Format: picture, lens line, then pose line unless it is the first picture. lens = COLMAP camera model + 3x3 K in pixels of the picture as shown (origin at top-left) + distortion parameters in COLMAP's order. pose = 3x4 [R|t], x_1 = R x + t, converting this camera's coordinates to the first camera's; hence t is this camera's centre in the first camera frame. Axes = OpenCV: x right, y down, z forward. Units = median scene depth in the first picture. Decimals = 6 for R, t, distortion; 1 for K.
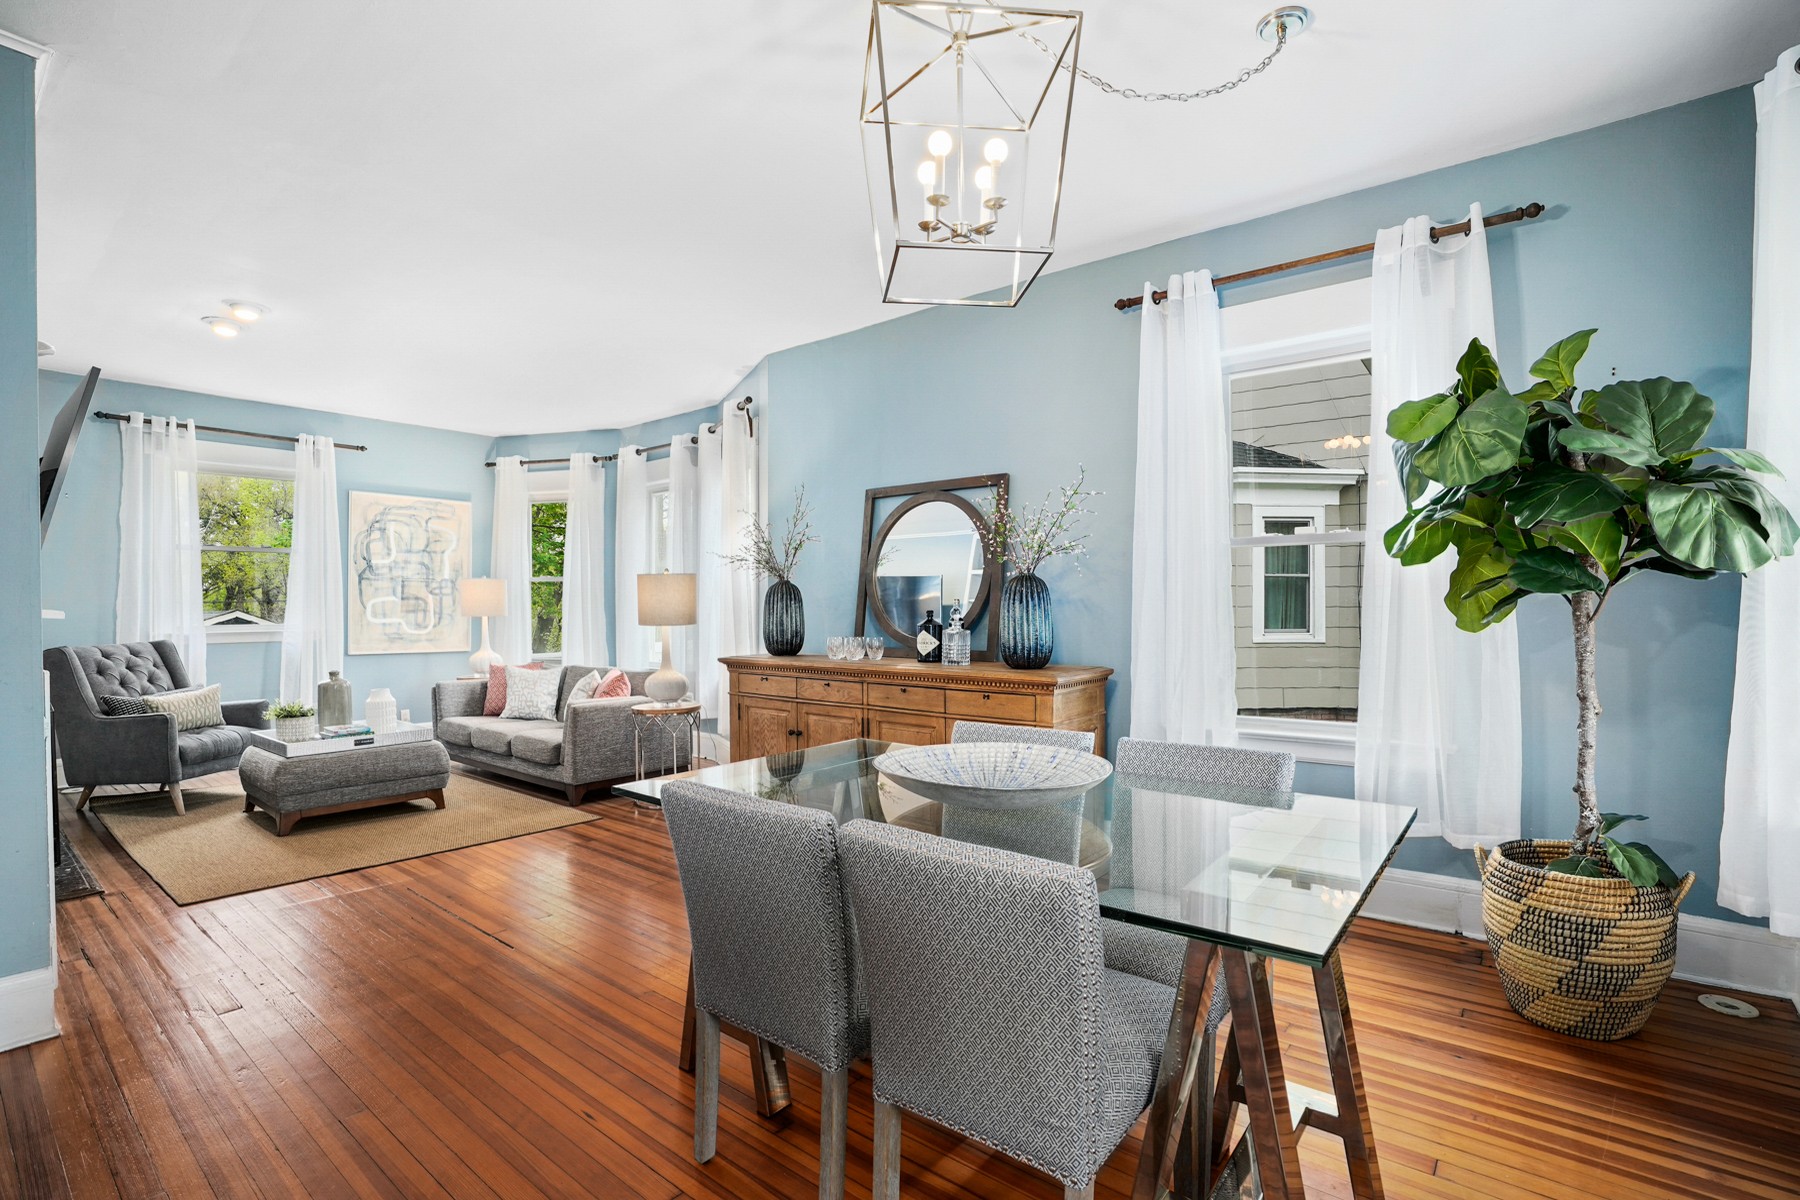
lens RADIAL K [[830.5, 0, 899.0], [0, 830.5, 601.3], [0, 0, 1]] dist [-0.055976, 0.015713]
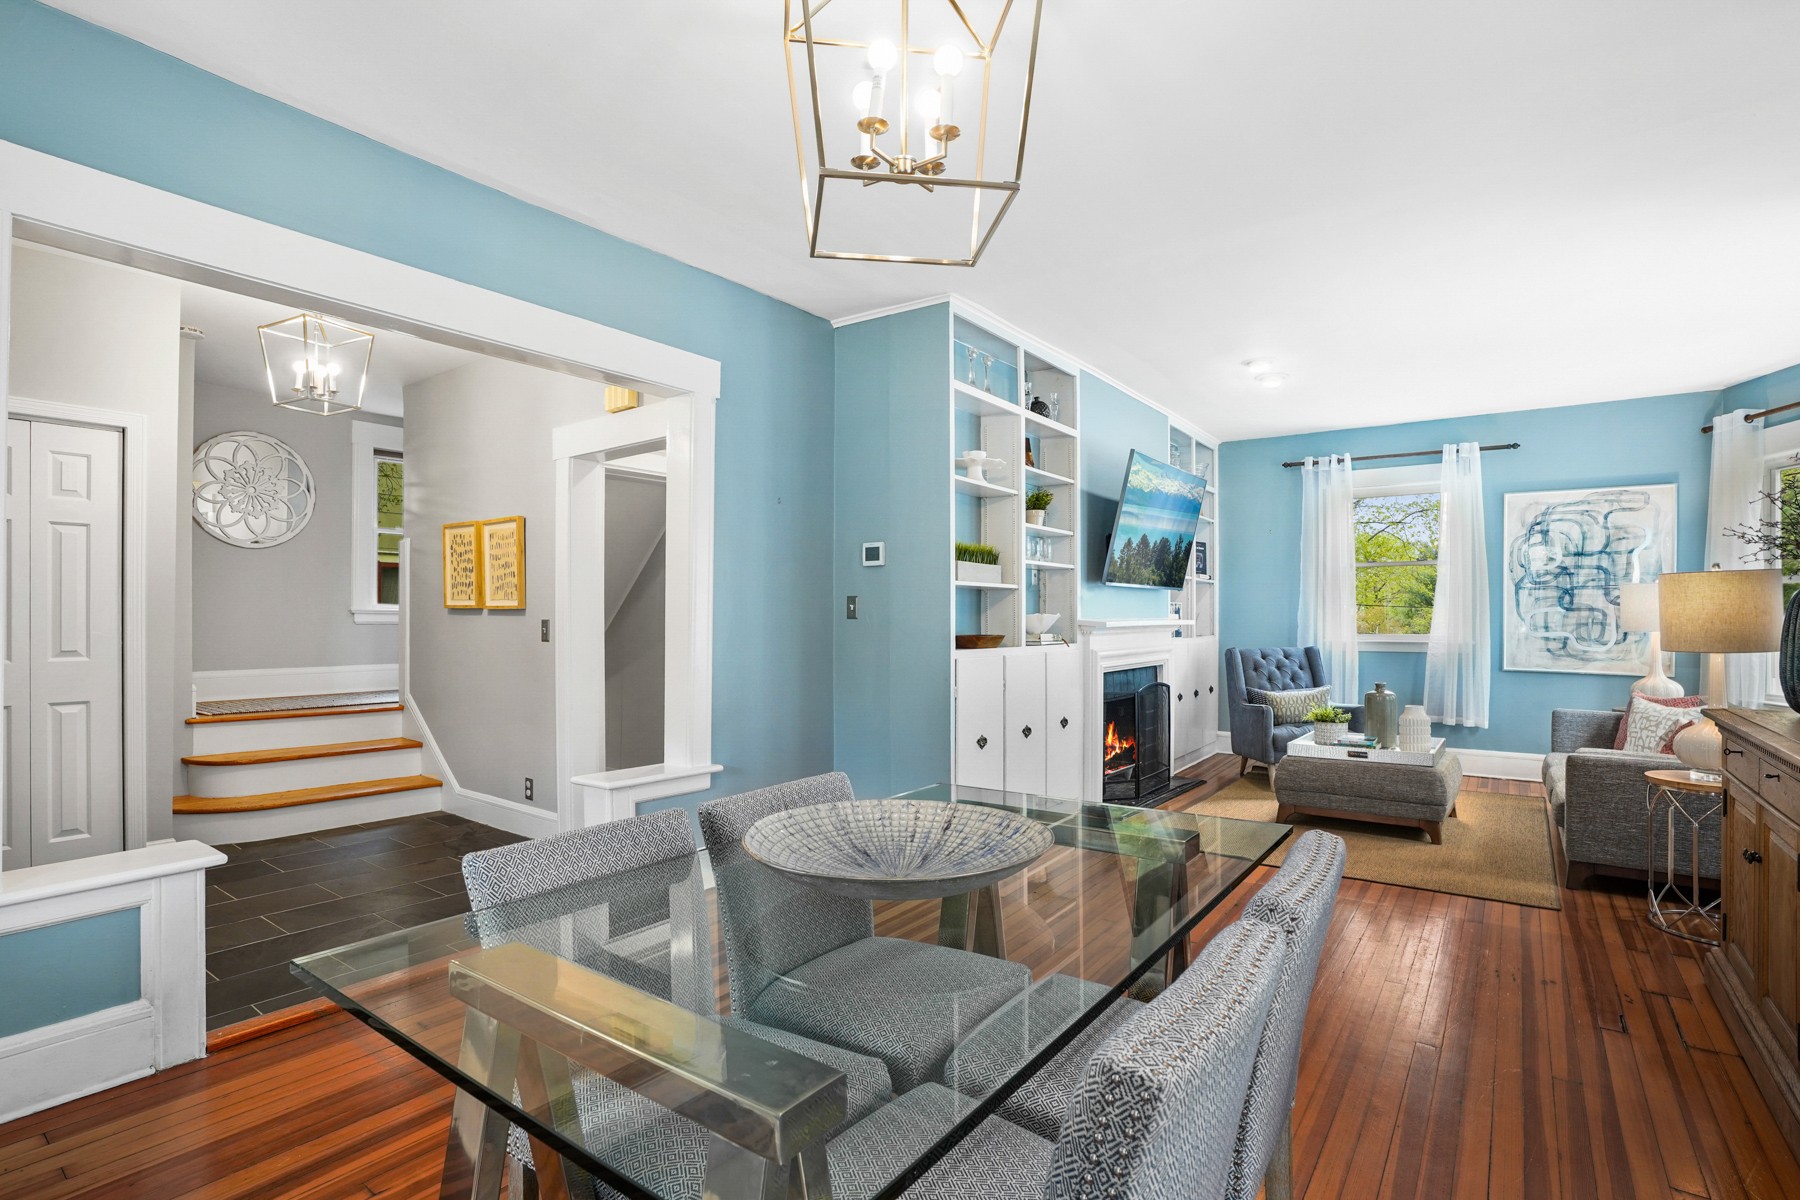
lens RADIAL K [[877.4, 0, 940.1], [0, 877.4, 607.1], [0, 0, 1]] dist [-0.016293, 0.004126]
pose [[0.095338, -0.003278, -0.995440, 0.267651], [0.004820, 0.999984, -0.002831, -0.006917], [0.995433, -0.004528, 0.095352, 0.270071]]
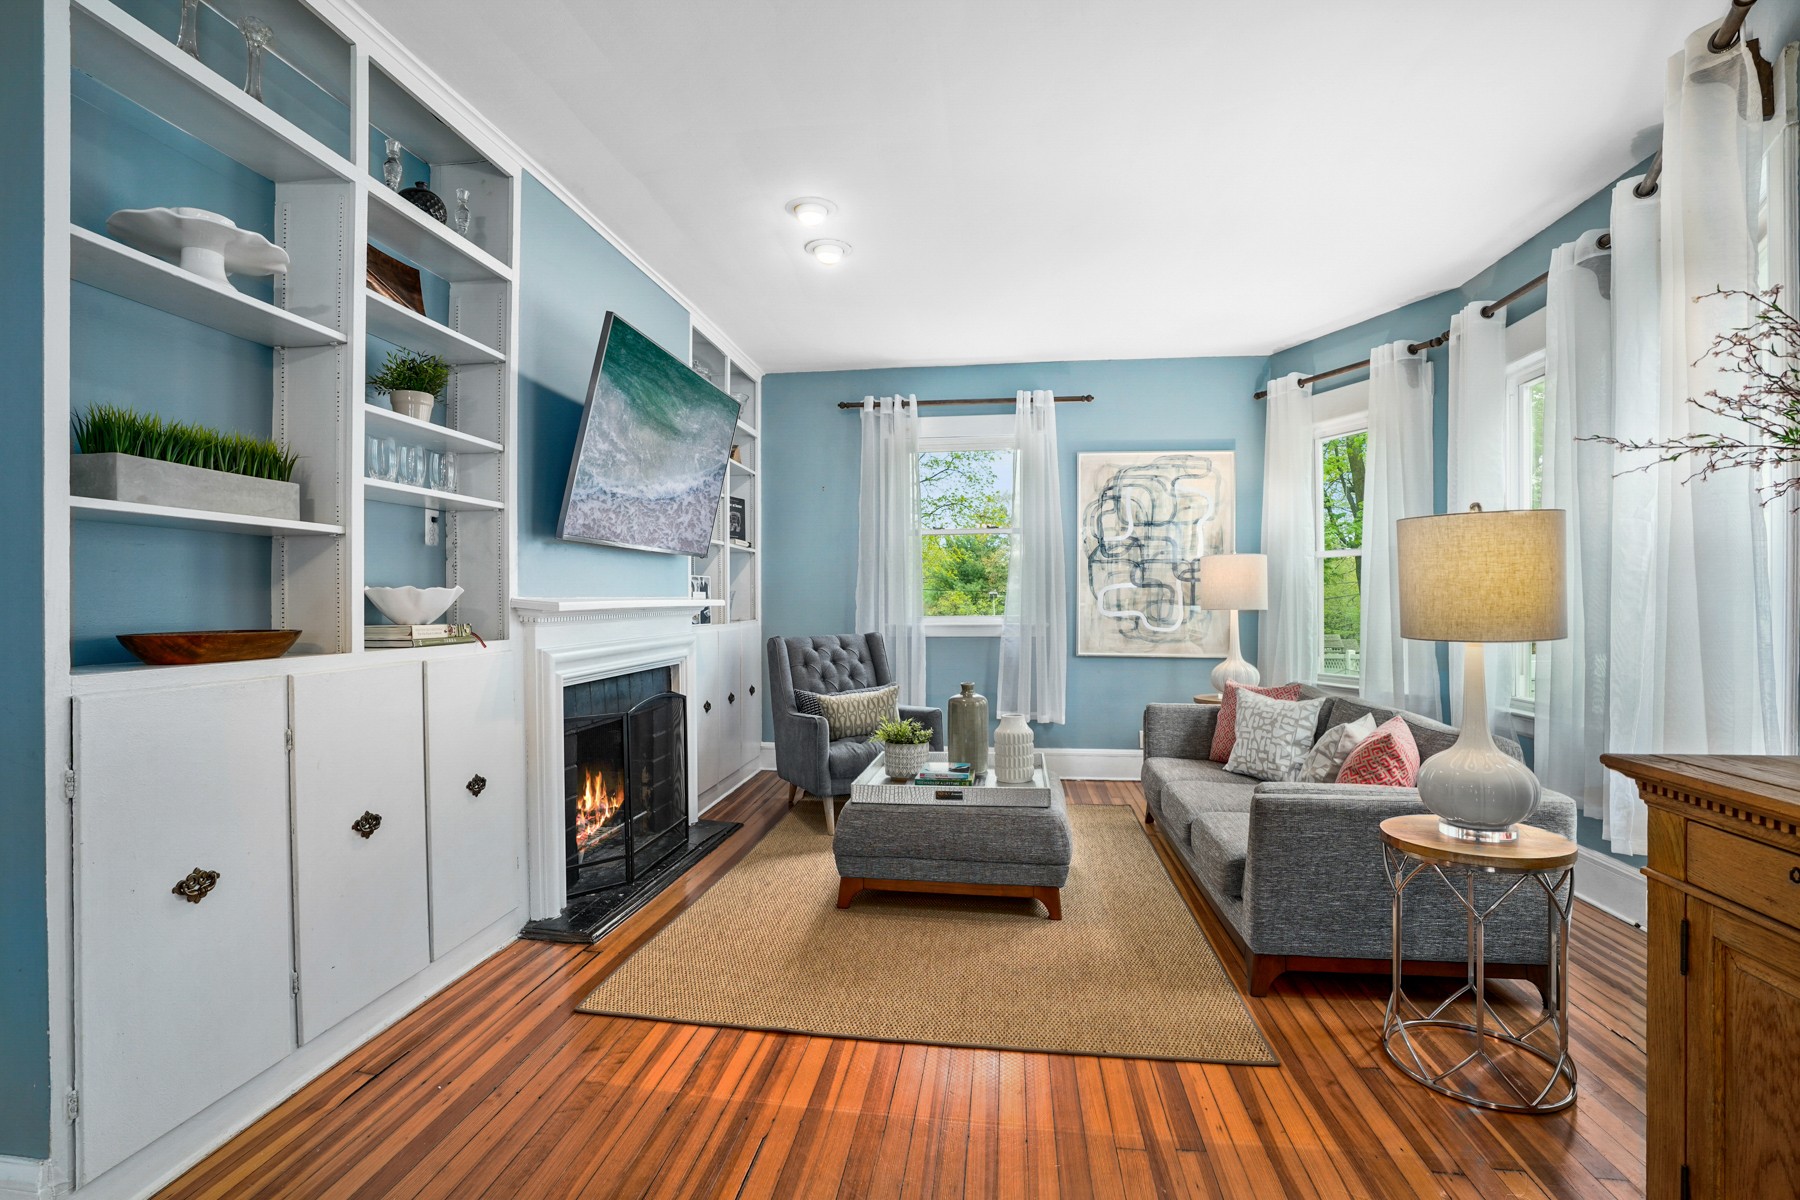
lens RADIAL K [[830.5, 0, 874.4], [0, 830.5, 599.1], [0, 0, 1]] dist [-0.055976, 0.015713]
pose [[0.497786, 0.003826, -0.867292, -0.062877], [0.007003, 0.999940, 0.008431, 0.001263], [0.867272, -0.010271, 0.497729, 0.428083]]
